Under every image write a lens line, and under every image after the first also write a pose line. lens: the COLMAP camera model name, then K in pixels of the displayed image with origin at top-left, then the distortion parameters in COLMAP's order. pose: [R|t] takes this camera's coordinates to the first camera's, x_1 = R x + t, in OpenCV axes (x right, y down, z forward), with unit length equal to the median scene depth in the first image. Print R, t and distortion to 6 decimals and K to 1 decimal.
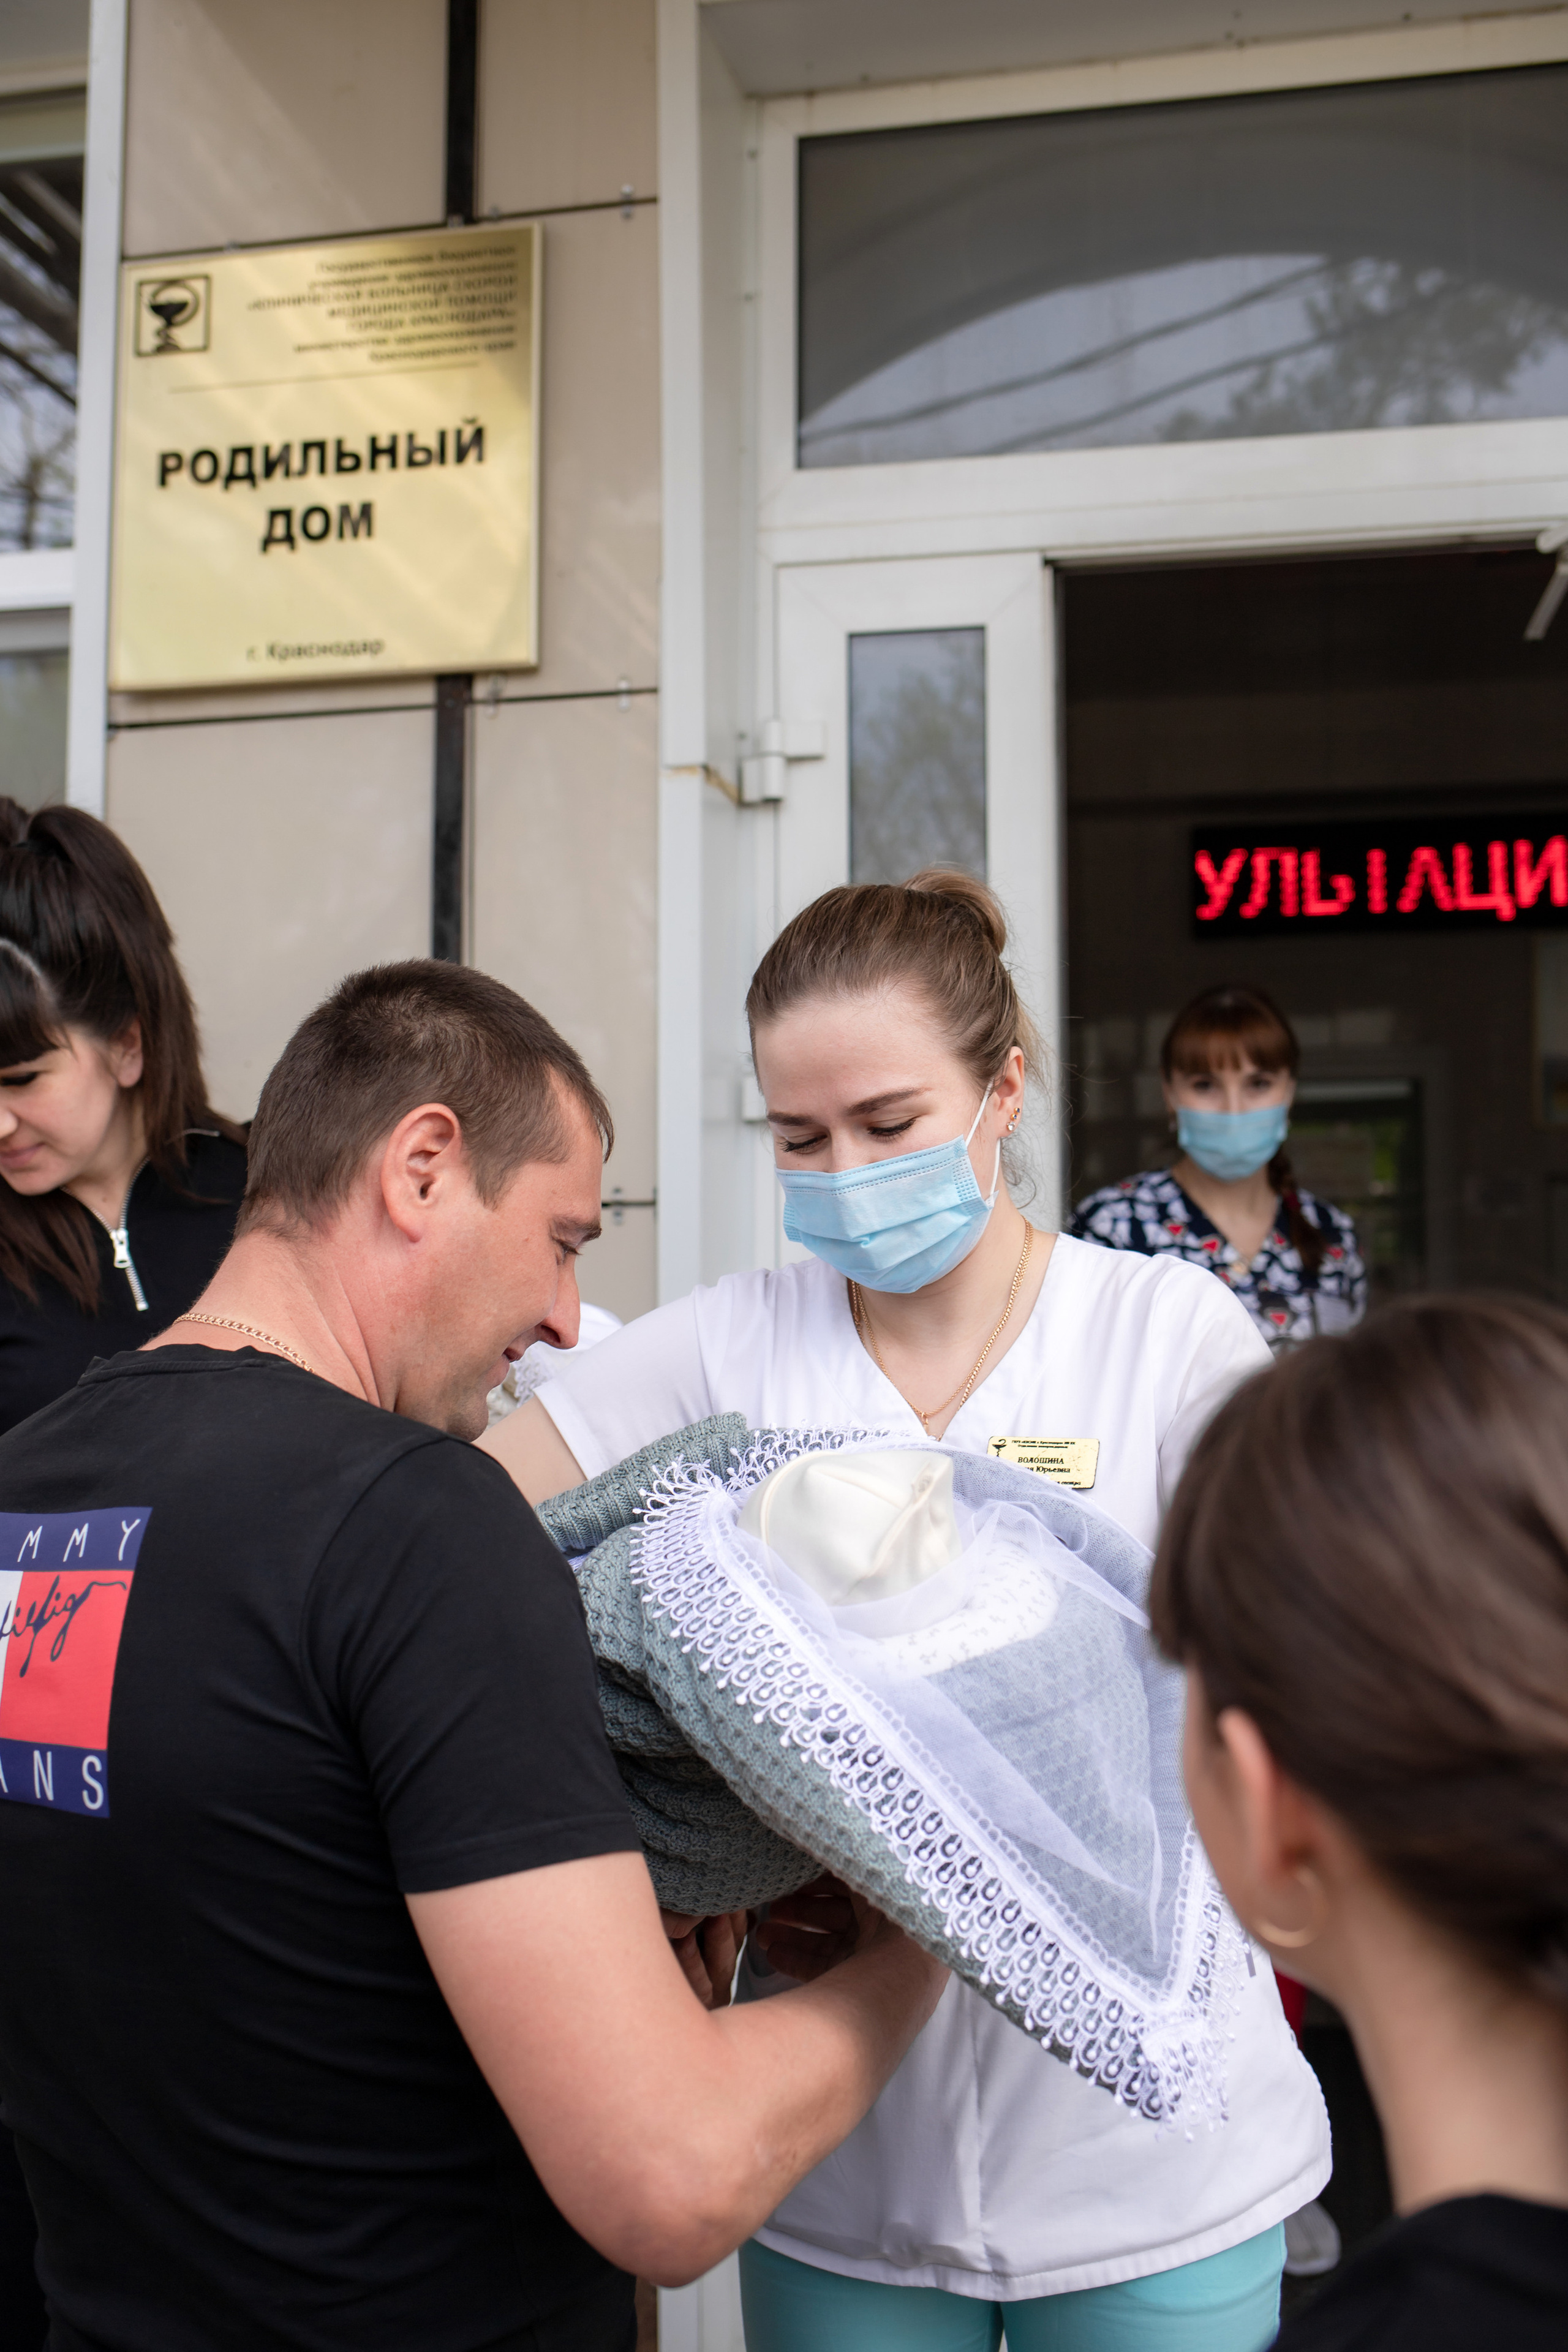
lens RADIAL K [[2428.1, 0, 831.5], [0, 2428.1, 1189.8], [0, 0, 1]] dist [-0.013609, -0.005503]
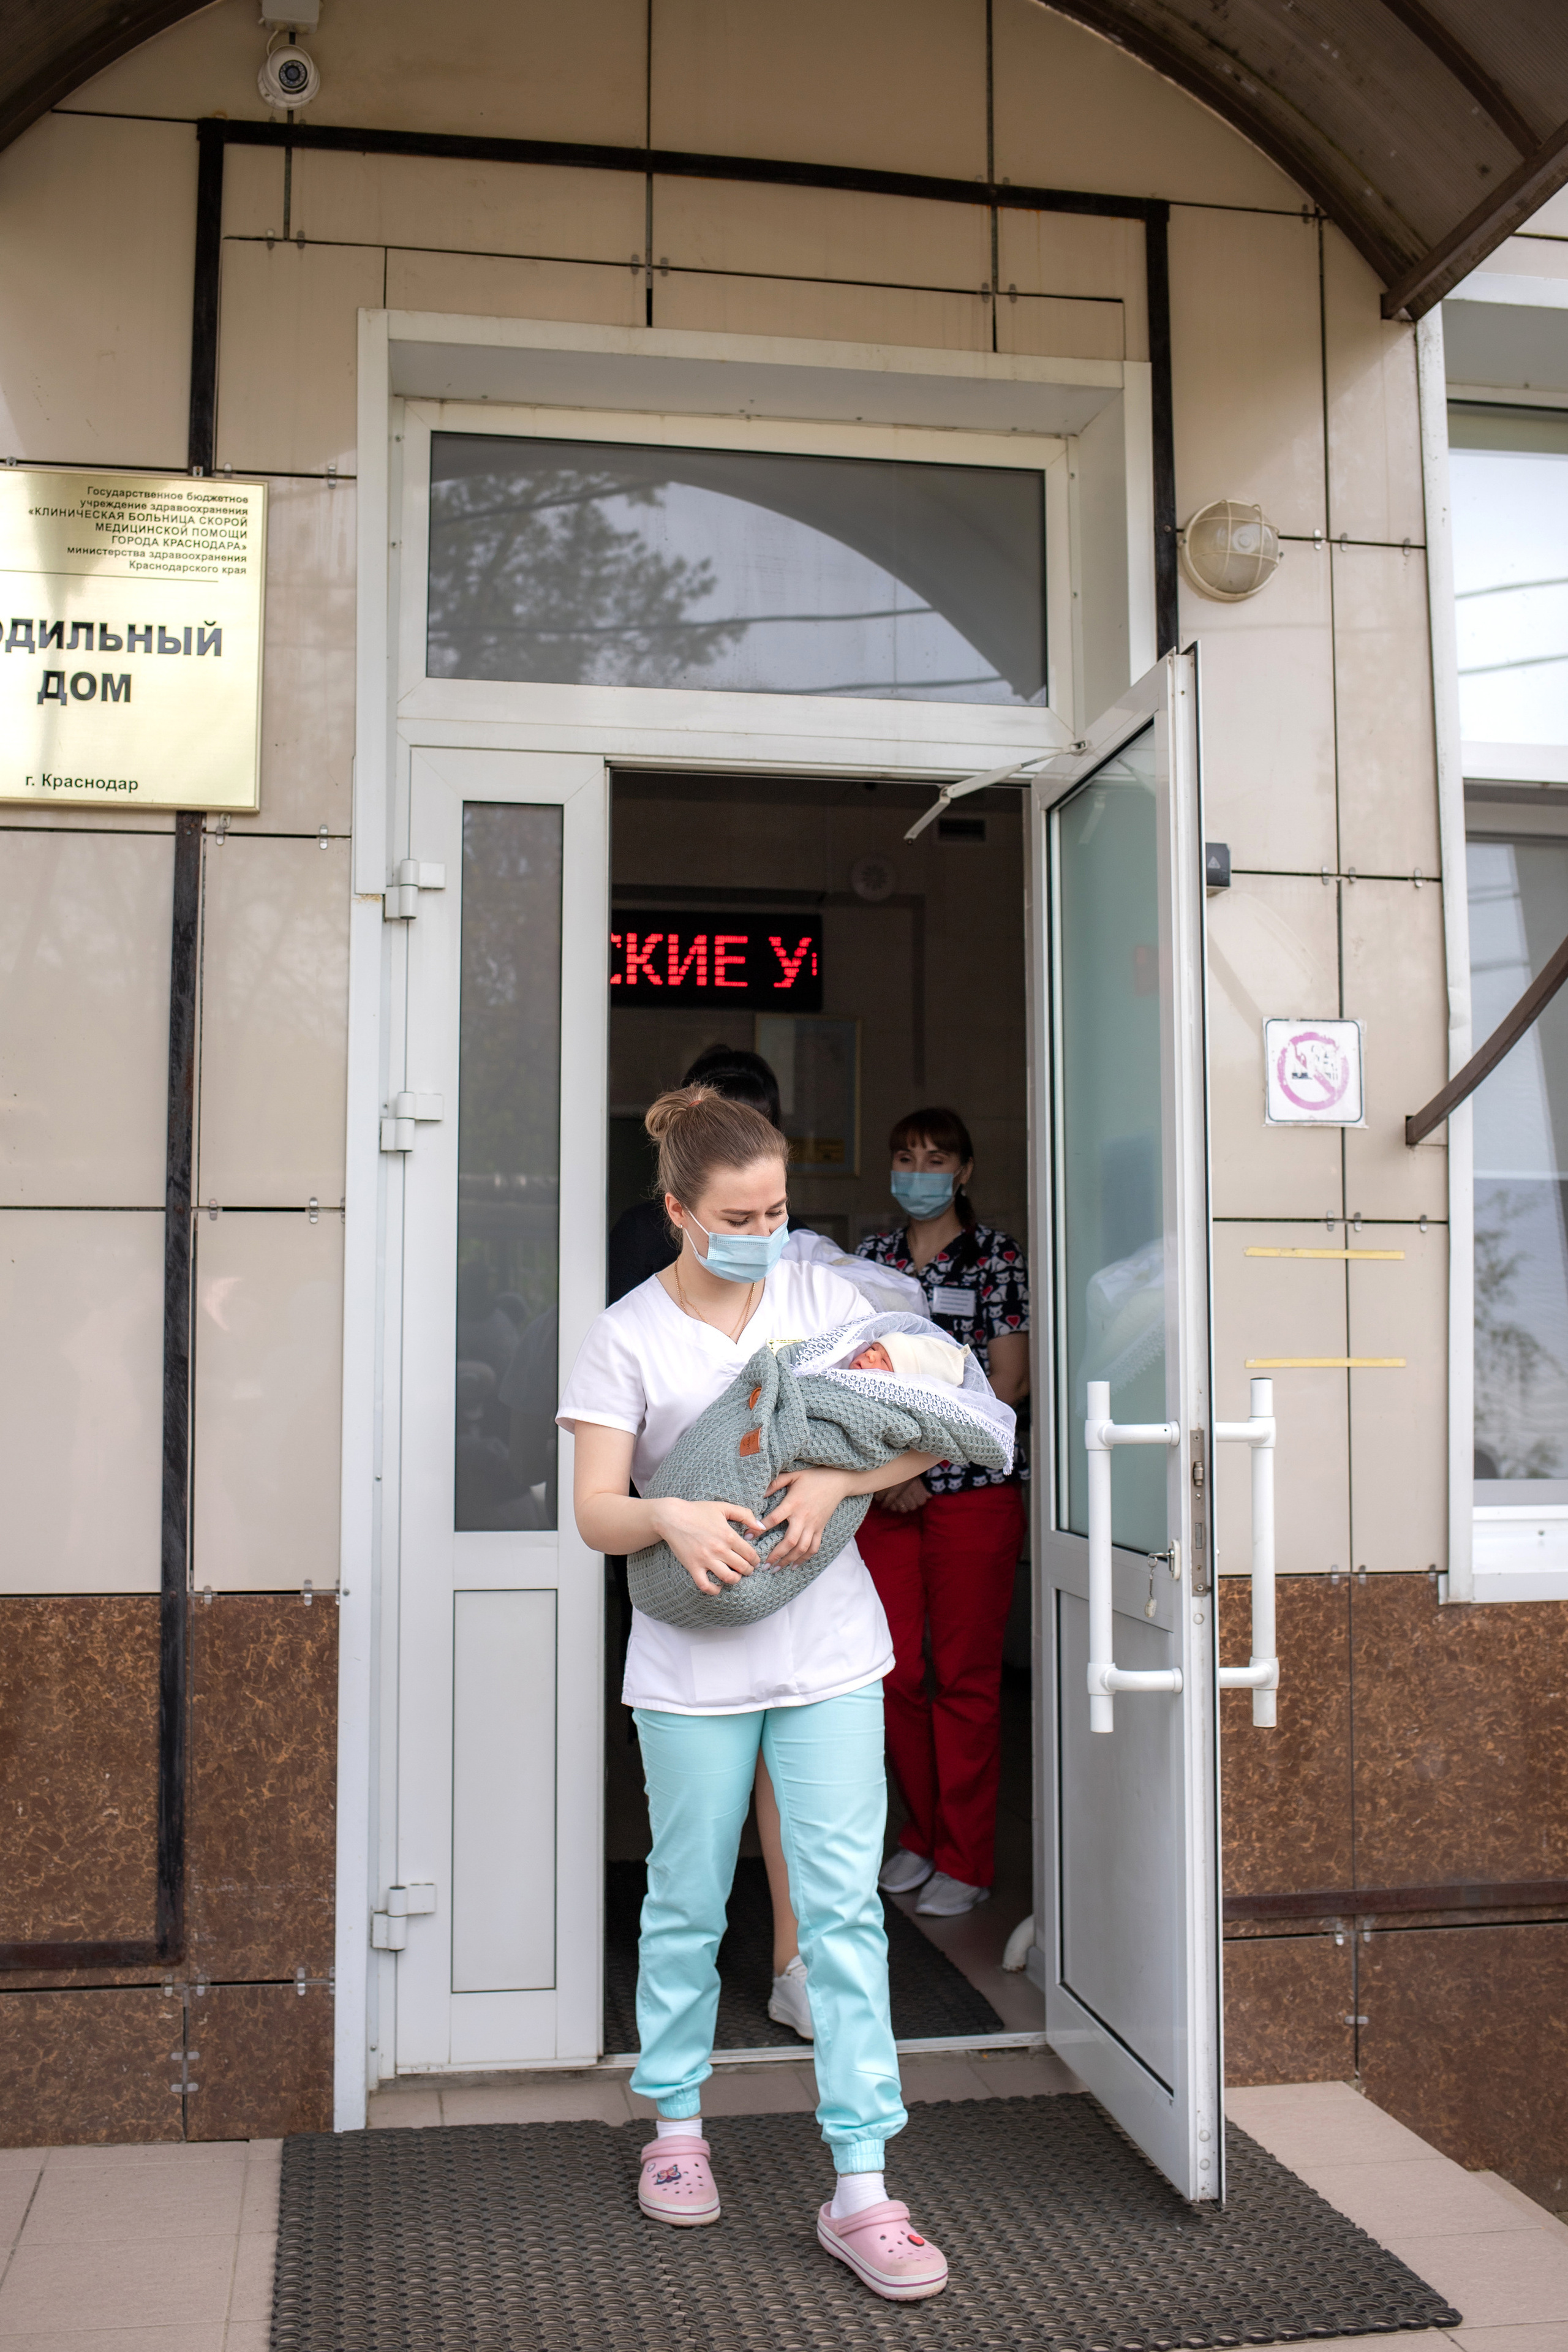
lens RADIAL K [[2460.8, 0, 784.0], [0, 2460.8, 1176.0], [0, 0, 1]] dist [-0.028759, 0.022979]
pose [[0.931320, 0.033357, 0.362671, -0.332597], [-0.030849, 0.999443, -0.012705, -0.004033], [-0.362893, 0.000645, 0.931830, -0.377385]]
